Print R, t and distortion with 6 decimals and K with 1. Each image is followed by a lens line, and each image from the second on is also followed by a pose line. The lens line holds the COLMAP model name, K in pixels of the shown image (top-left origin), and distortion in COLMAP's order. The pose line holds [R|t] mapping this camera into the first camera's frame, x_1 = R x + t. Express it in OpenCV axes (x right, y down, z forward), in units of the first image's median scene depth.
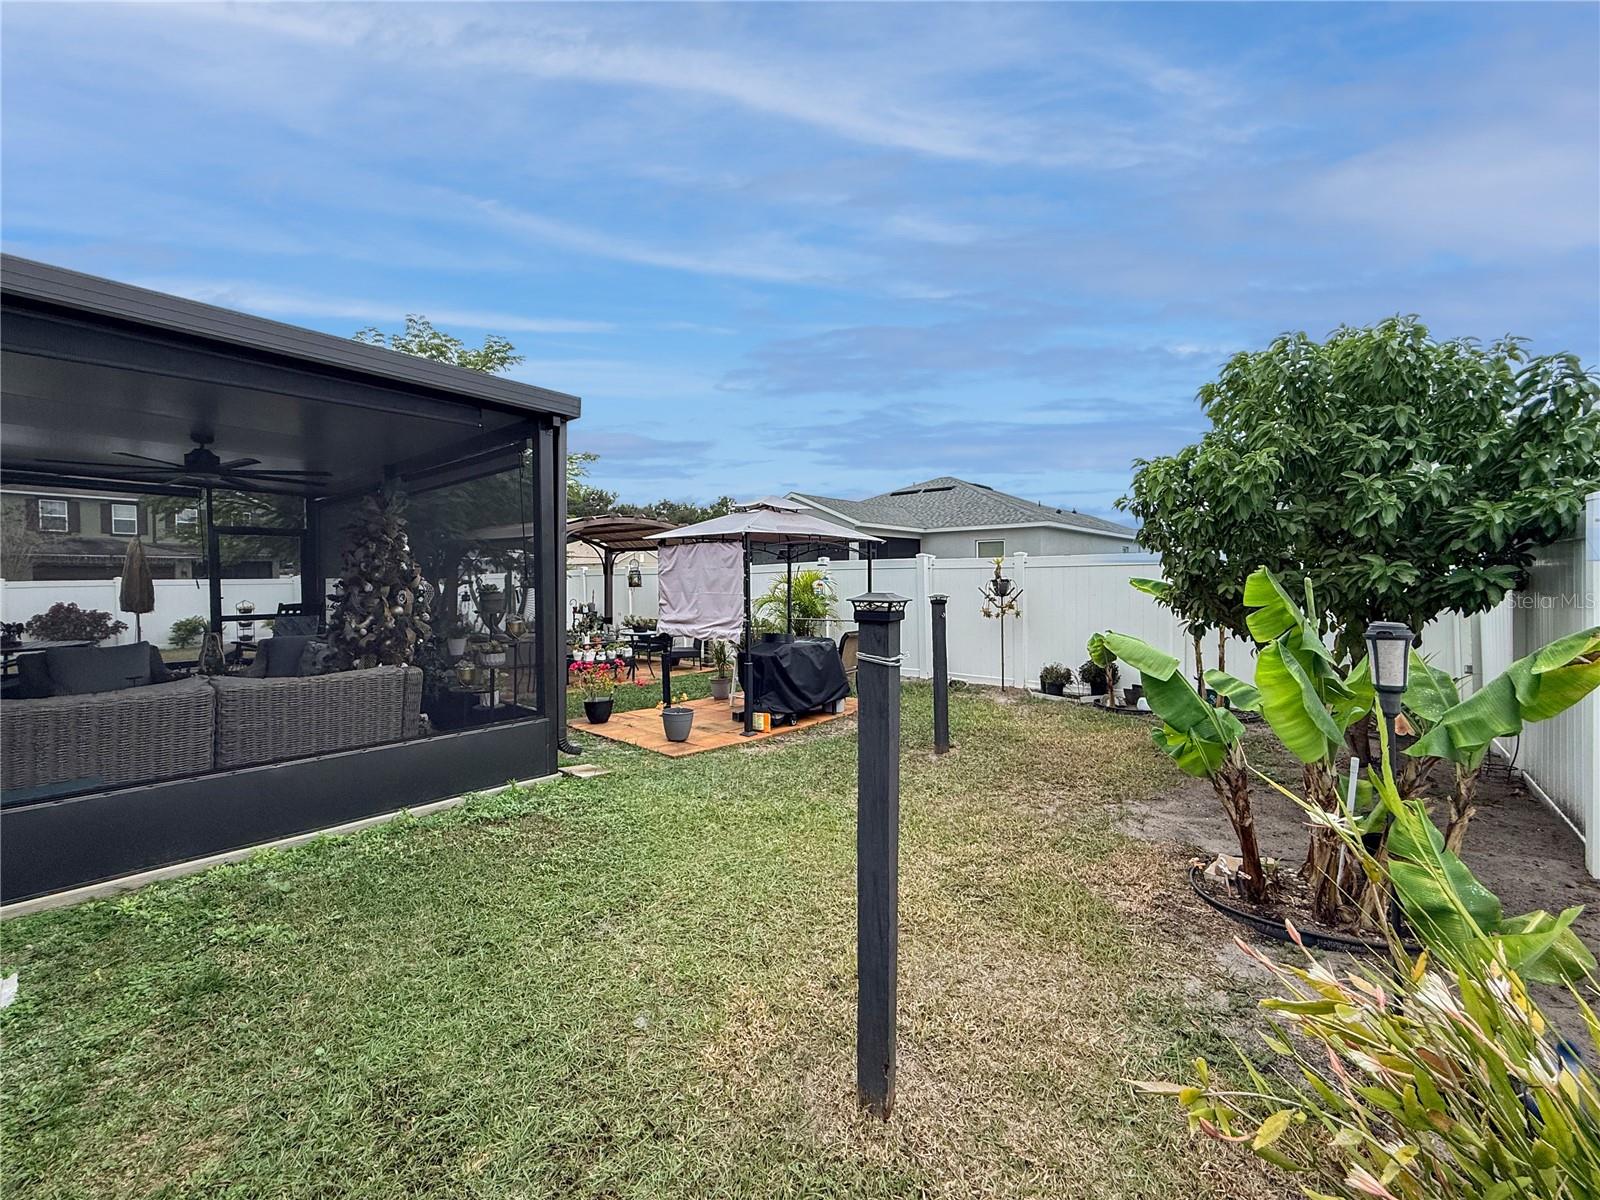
lens RADIAL K [[643.8, 0, 800.0], [0, 643.8, 600.0], [0, 0, 1]] dist [0.000783, 0.000046]
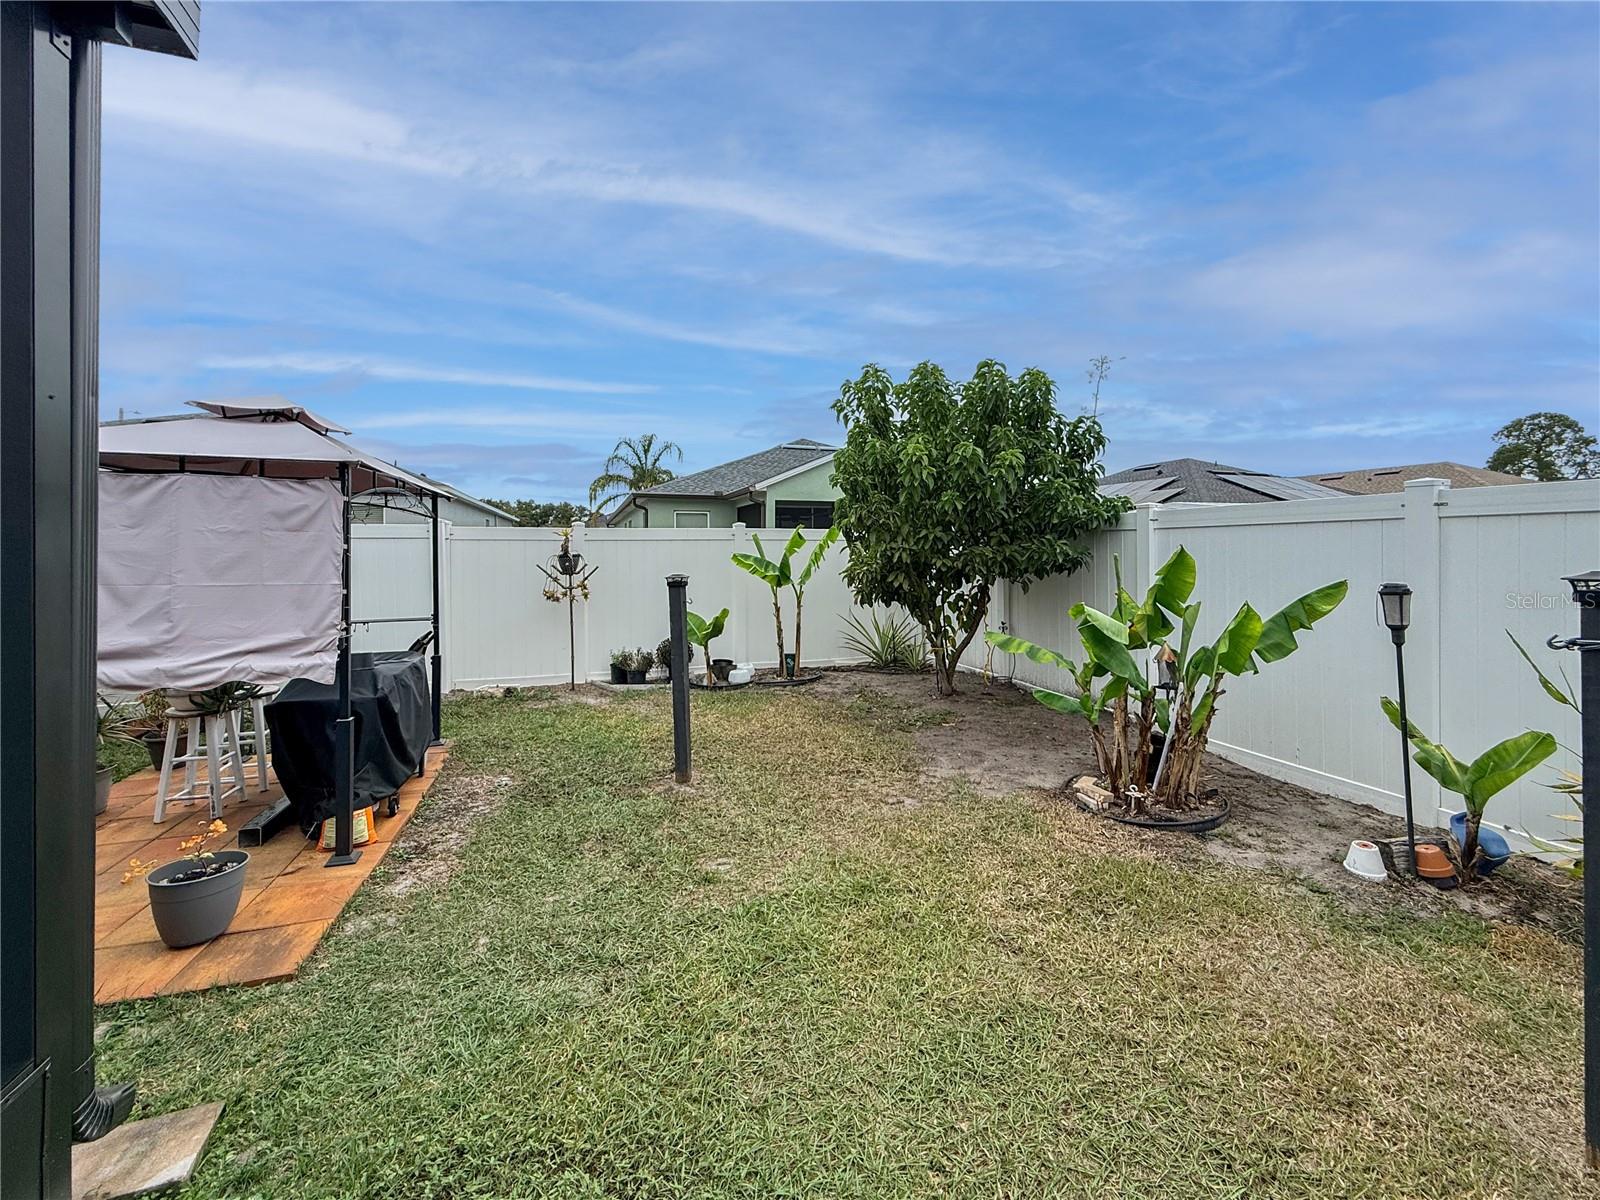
lens RADIAL K [[660.8, 0, 791.6], [0, 660.8, 559.9], [0, 0, 1]] dist [0.000539, -0.000038]
pose [[0.518559, -0.006764, 0.855015, -0.347734], [0.027272, 0.999591, -0.008632, -0.013341], [-0.854607, 0.027794, 0.518531, 0.426664]]
